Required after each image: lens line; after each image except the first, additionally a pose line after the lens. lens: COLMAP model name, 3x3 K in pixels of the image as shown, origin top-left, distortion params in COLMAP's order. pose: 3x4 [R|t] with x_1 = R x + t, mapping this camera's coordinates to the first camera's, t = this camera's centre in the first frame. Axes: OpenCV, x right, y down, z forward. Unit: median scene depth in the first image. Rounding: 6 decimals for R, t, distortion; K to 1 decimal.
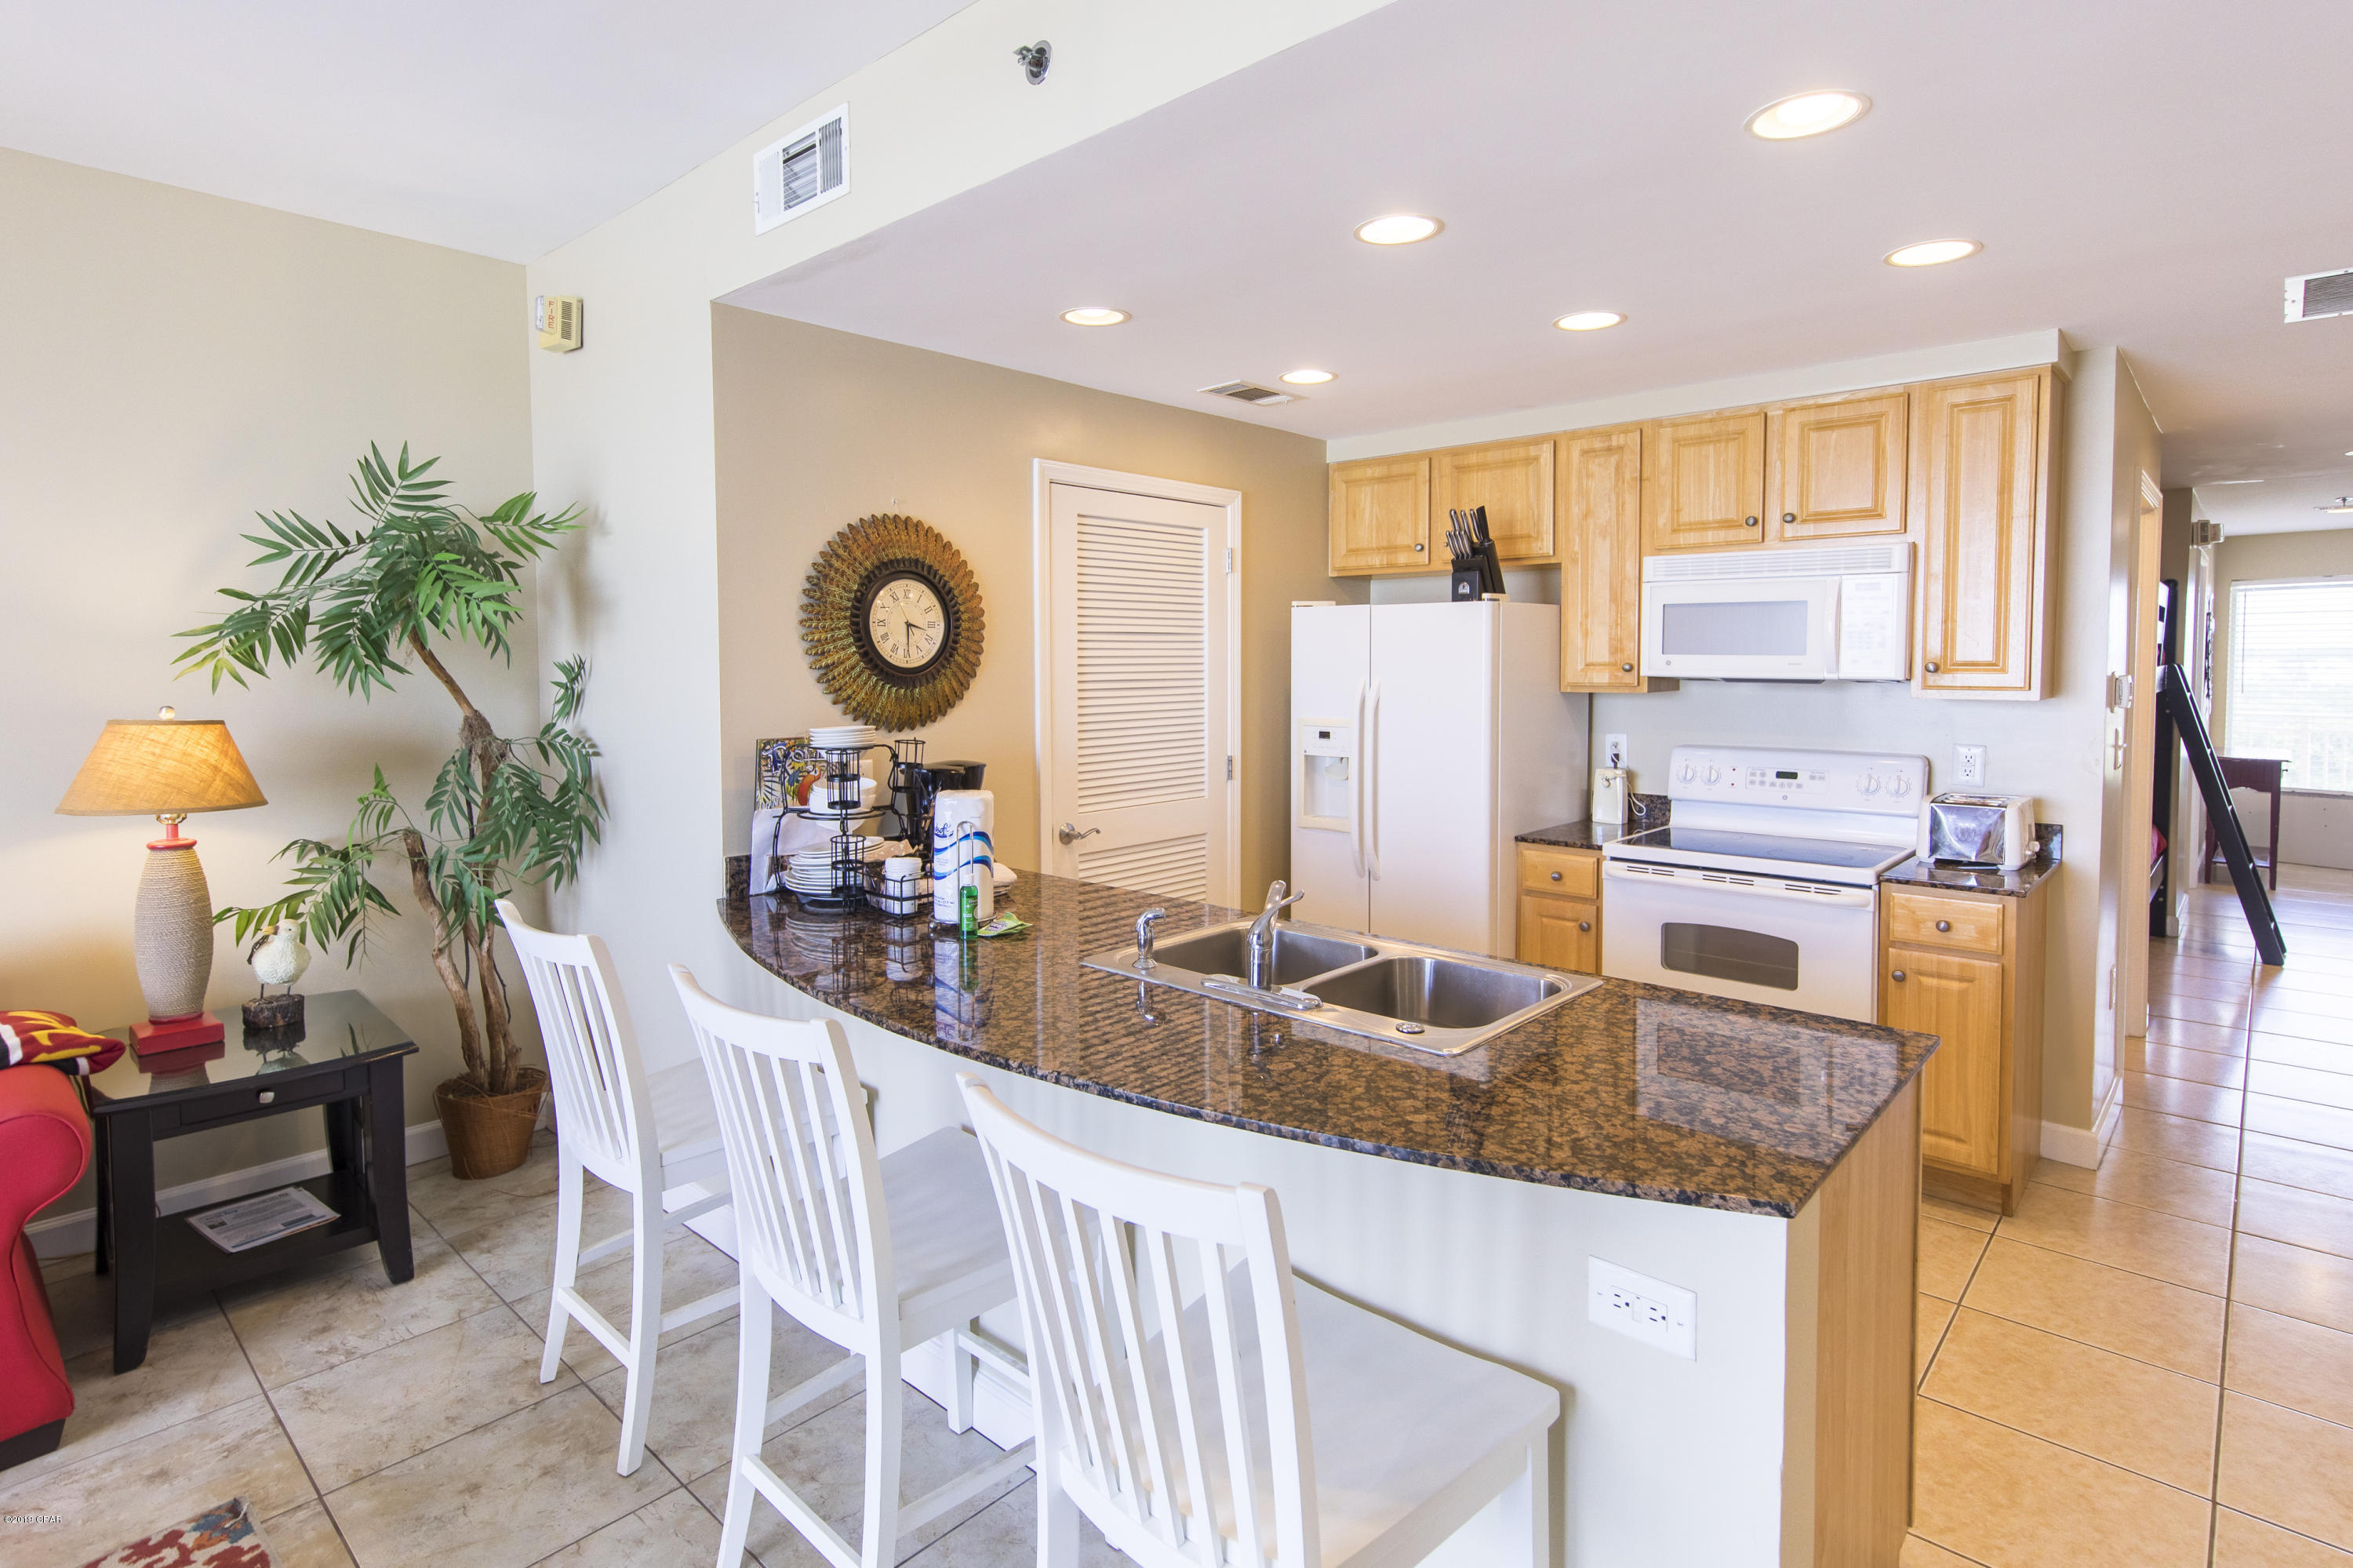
lens RADIAL K [[1188.1, 0, 1166.0], [0, 1188.1, 710.4], [0, 0, 1]] dist [0.003413, -0.000250]
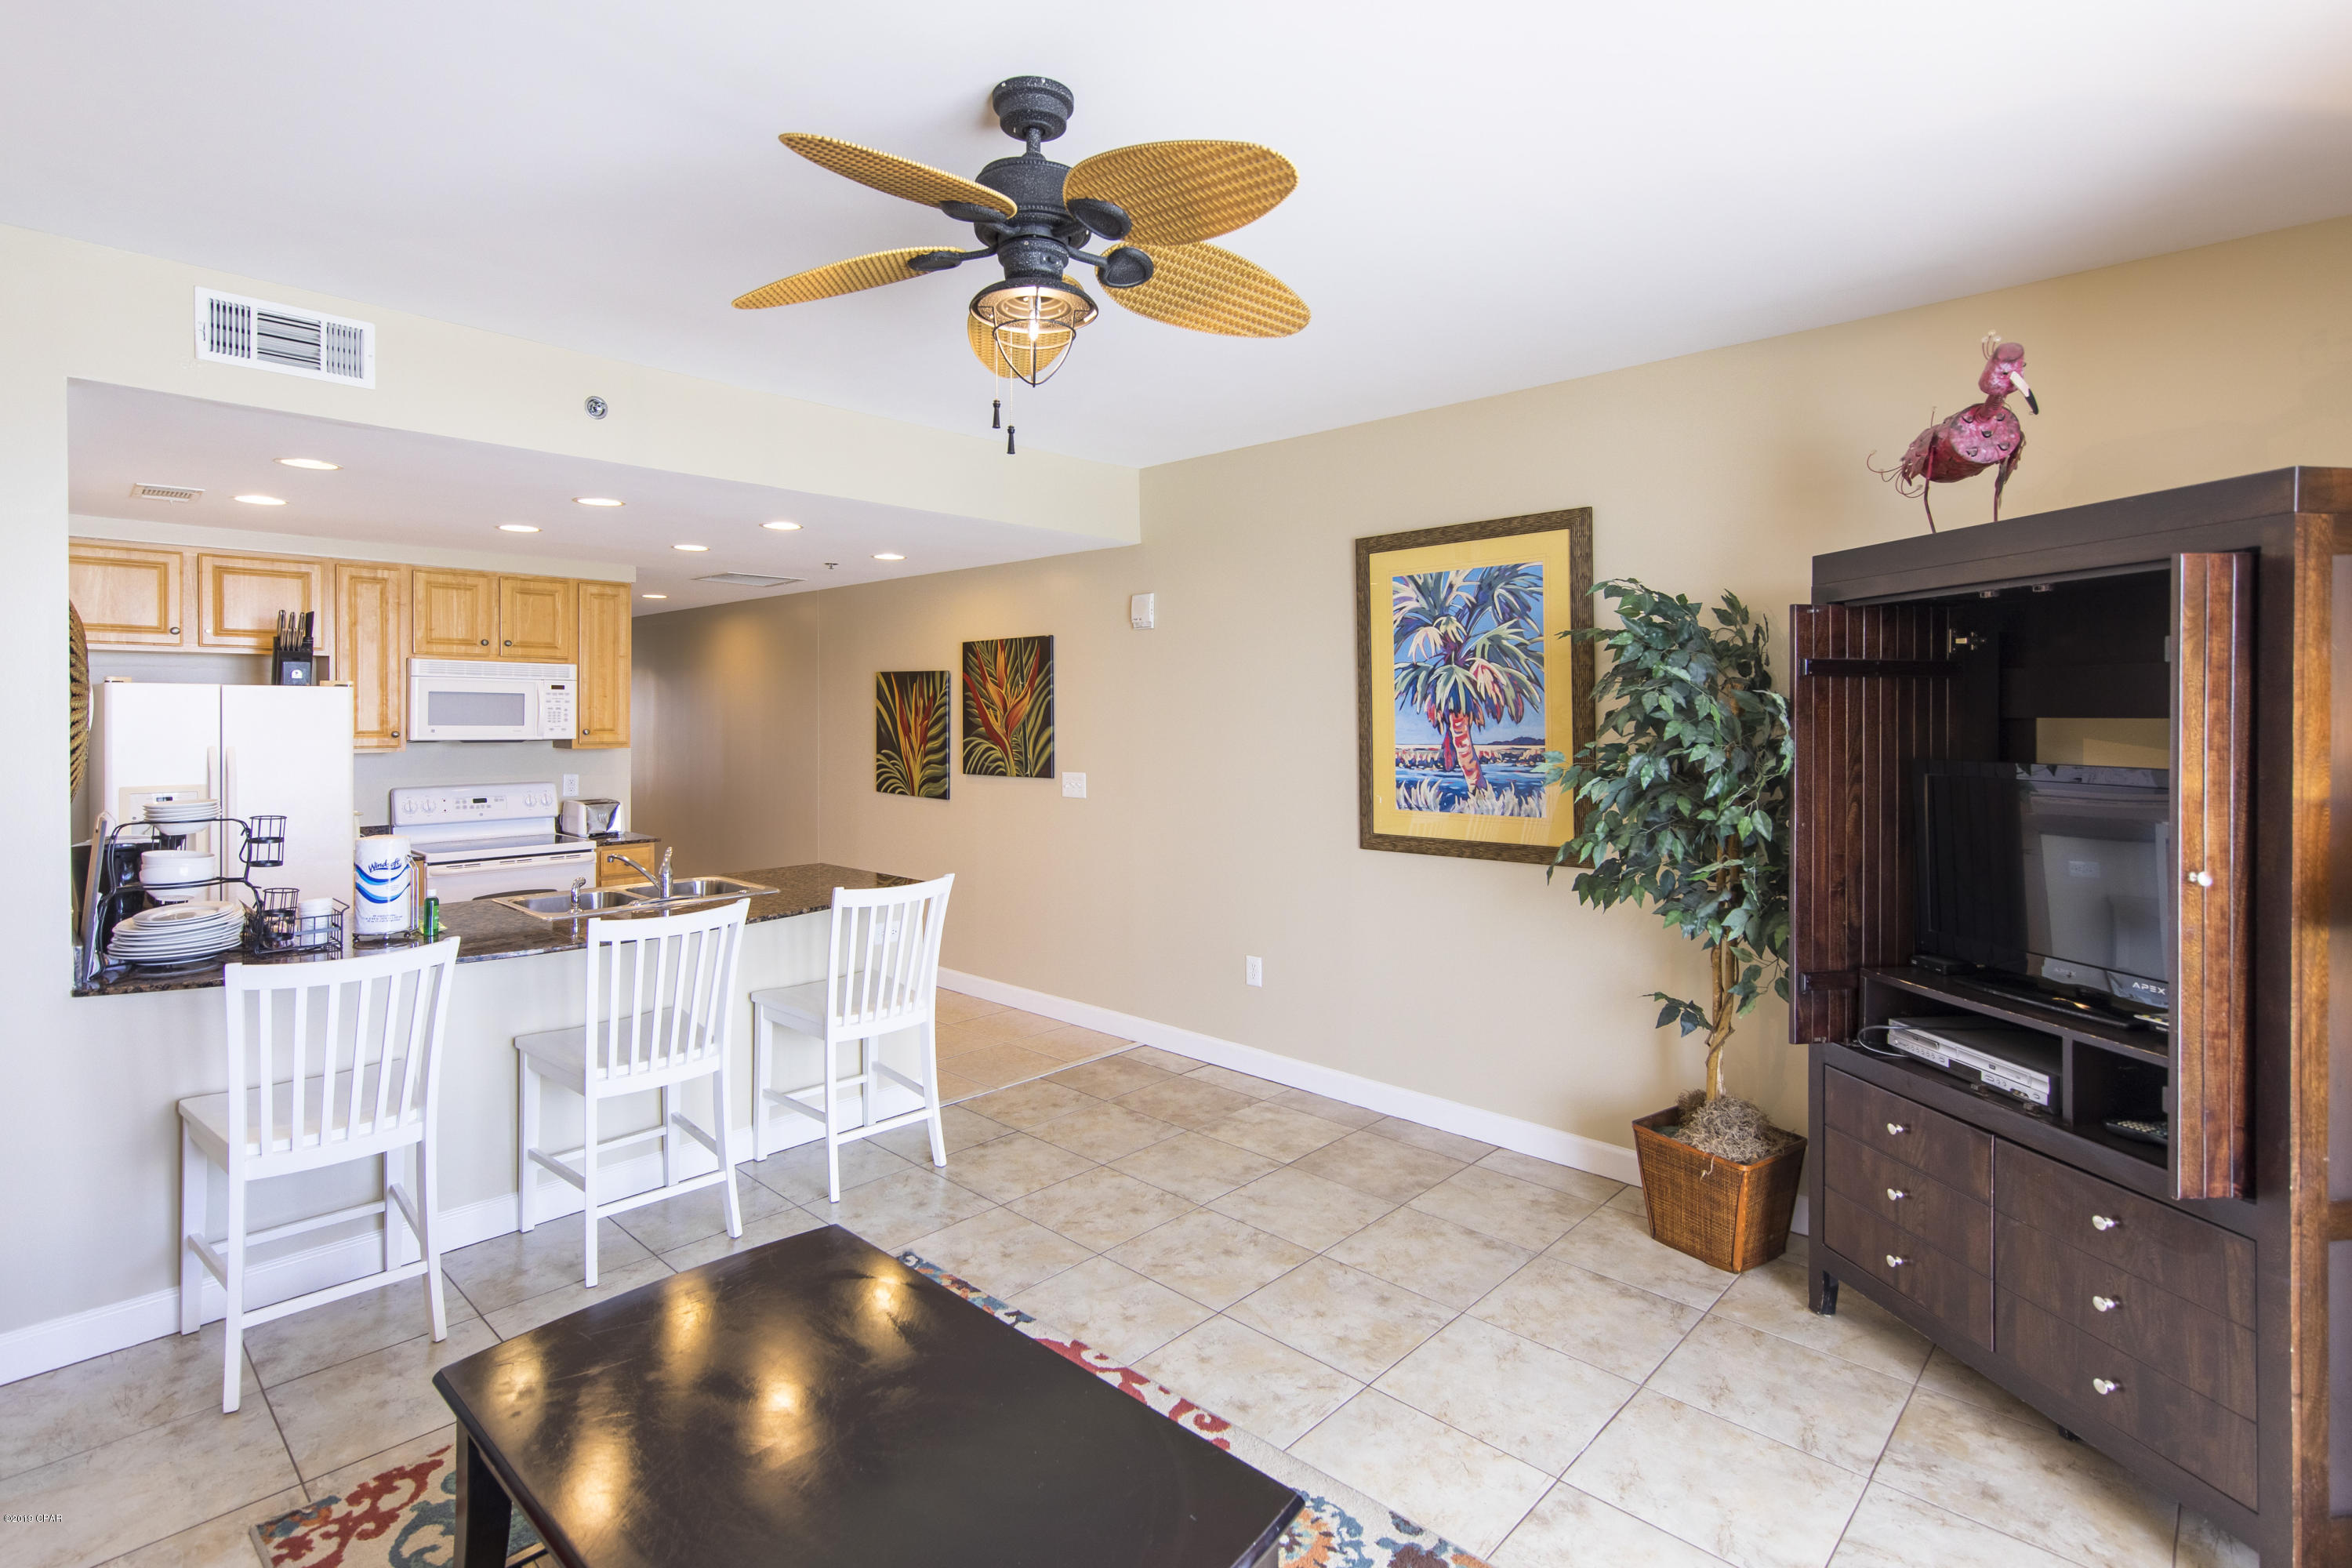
lens RADIAL K [[1126.6, 0, 1145.1], [0, 1126.6, 718.8], [0, 0, 1]] dist [0.002707, 0.000014]
pose [[0.016420, -0.002281, 0.999863, -1.093976], [0.042310, 0.999103, 0.001585, -0.021892], [-0.998970, 0.042279, 0.016502, 0.091974]]
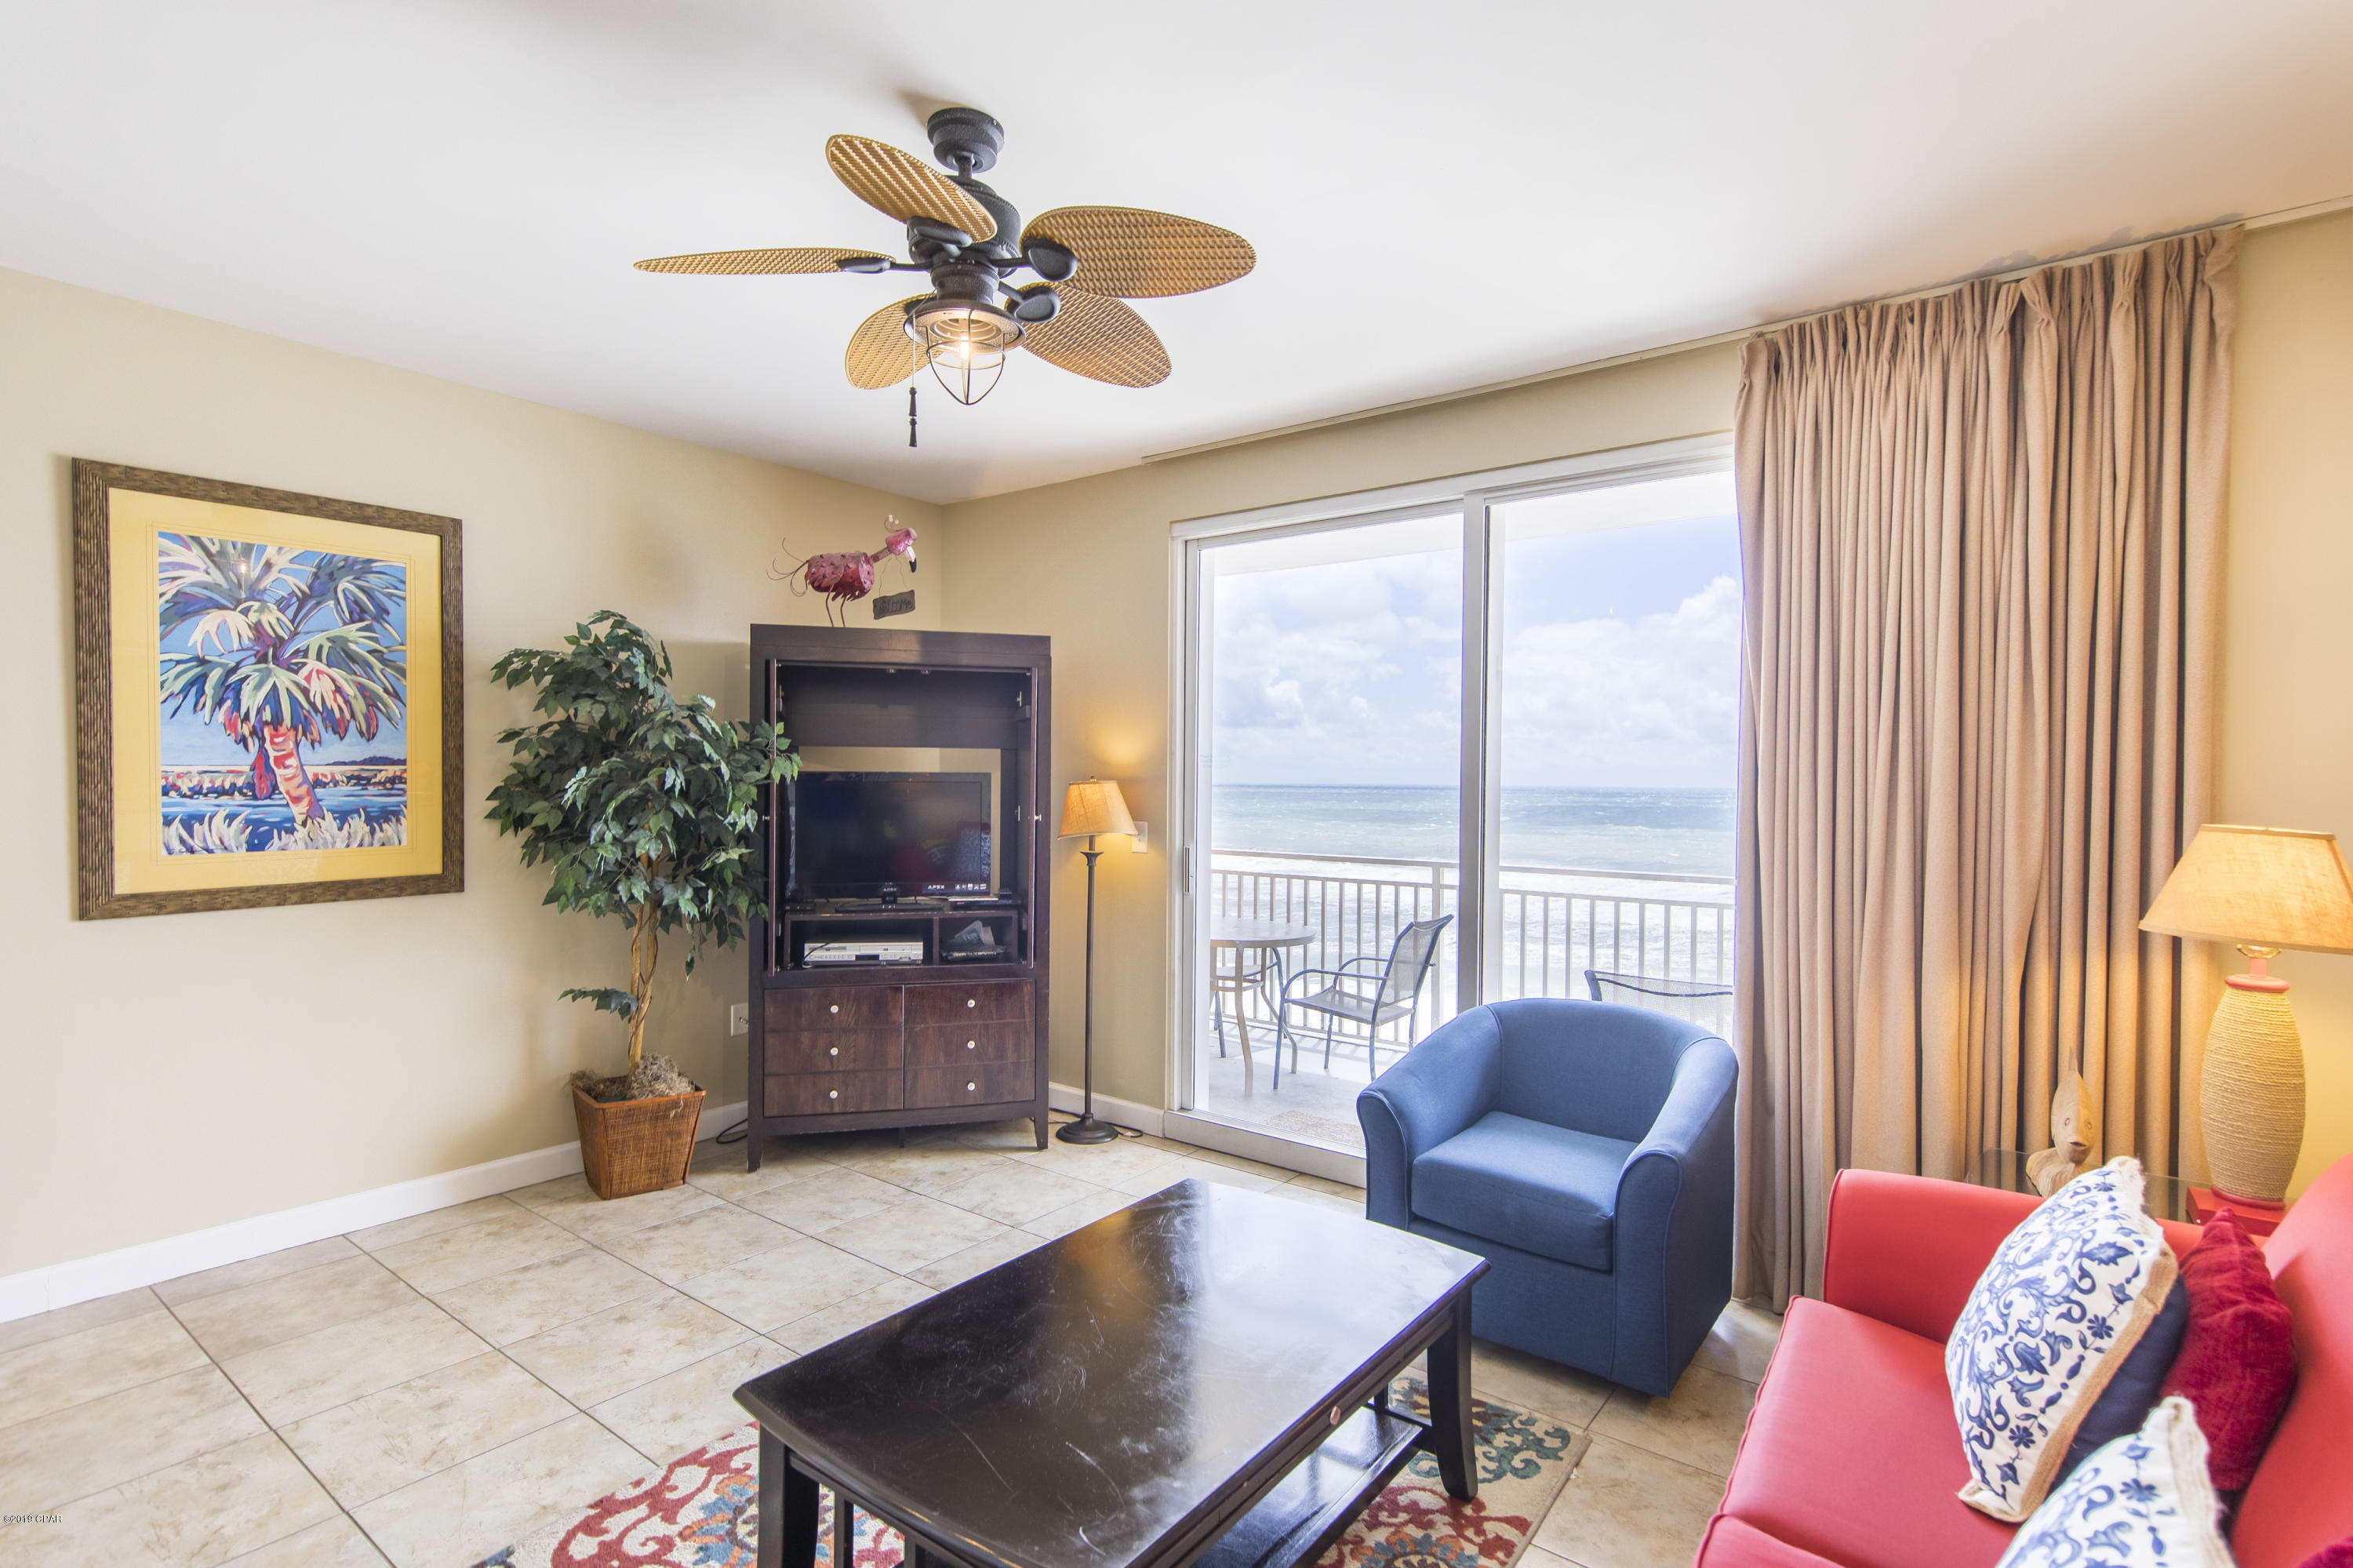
lens RADIAL K [[1133.2, 0, 1168.7], [0, 1133.2, 796.0], [0, 0, 1]] dist [0.003314, -0.000097]
pose [[-0.995656, -0.006199, -0.092906, -0.547492], [-0.011758, 0.998165, 0.059406, -0.018765], [0.092367, 0.060240, -0.993901, 0.822258]]
